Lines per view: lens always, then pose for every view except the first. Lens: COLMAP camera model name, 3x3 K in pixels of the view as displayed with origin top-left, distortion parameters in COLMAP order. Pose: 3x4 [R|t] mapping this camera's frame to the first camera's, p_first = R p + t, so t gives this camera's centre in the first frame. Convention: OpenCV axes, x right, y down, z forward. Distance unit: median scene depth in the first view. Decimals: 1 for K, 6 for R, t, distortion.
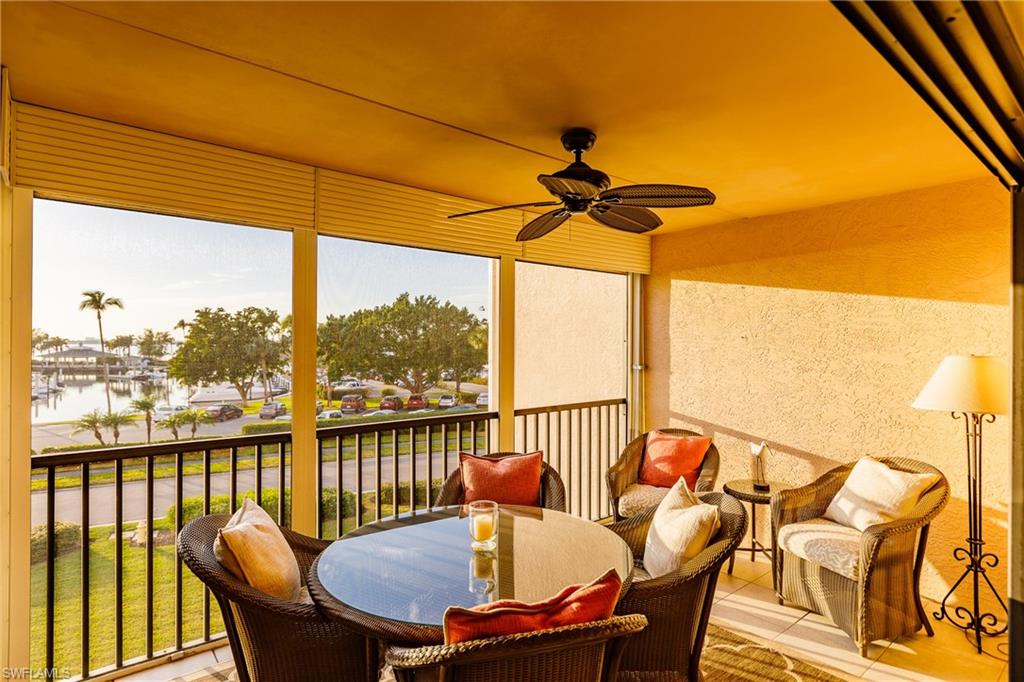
lens RADIAL K [[530.3, 0, 510.7], [0, 530.3, 342.7], [0, 0, 1]] dist [-0.000320, -0.000364]
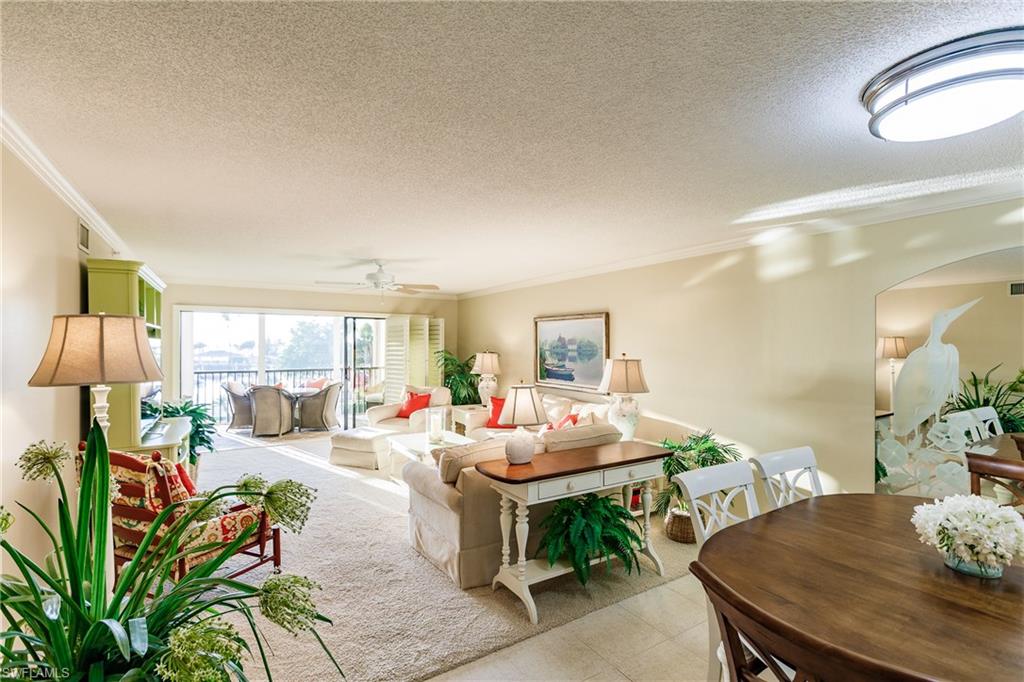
lens RADIAL K [[476.7, 0, 516.2], [0, 476.7, 341.8], [0, 0, 1]] dist [-0.001459, -0.000026]
pose [[0.992521, -0.003347, -0.122032, 1.019101], [0.002584, 0.999976, -0.006409, -0.000049], [0.122050, 0.006045, 0.992506, -1.185370]]
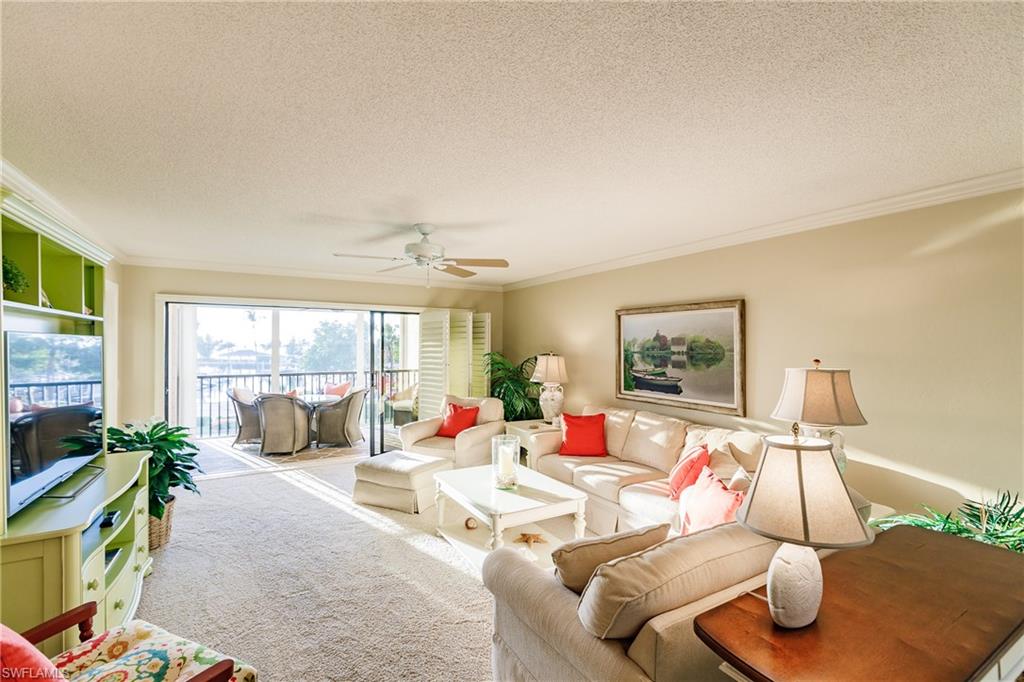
lens RADIAL K [[458.0, 0, 515.0], [0, 458.0, 341.1], [0, 0, 1]] dist [0.003701, -0.000444]
pose [[0.988363, -0.002066, -0.152098, 0.845305], [0.000751, 0.999962, -0.008708, -0.000597], [0.152111, 0.008492, 0.988327, -0.872516]]
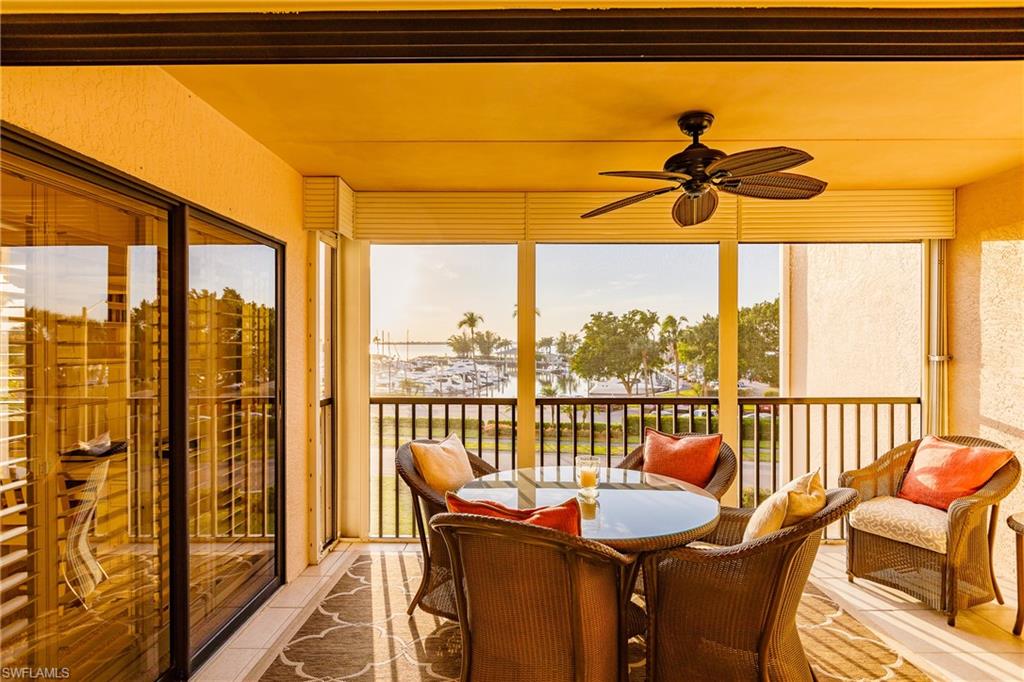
lens RADIAL K [[530.3, 0, 514.2], [0, 530.3, 339.9], [0, 0, 1]] dist [-0.000320, -0.000364]
pose [[0.766800, -0.006966, -0.641848, 0.245965], [0.003240, 0.999970, -0.006982, 0.021125], [0.641878, 0.003275, 0.766800, -0.005215]]
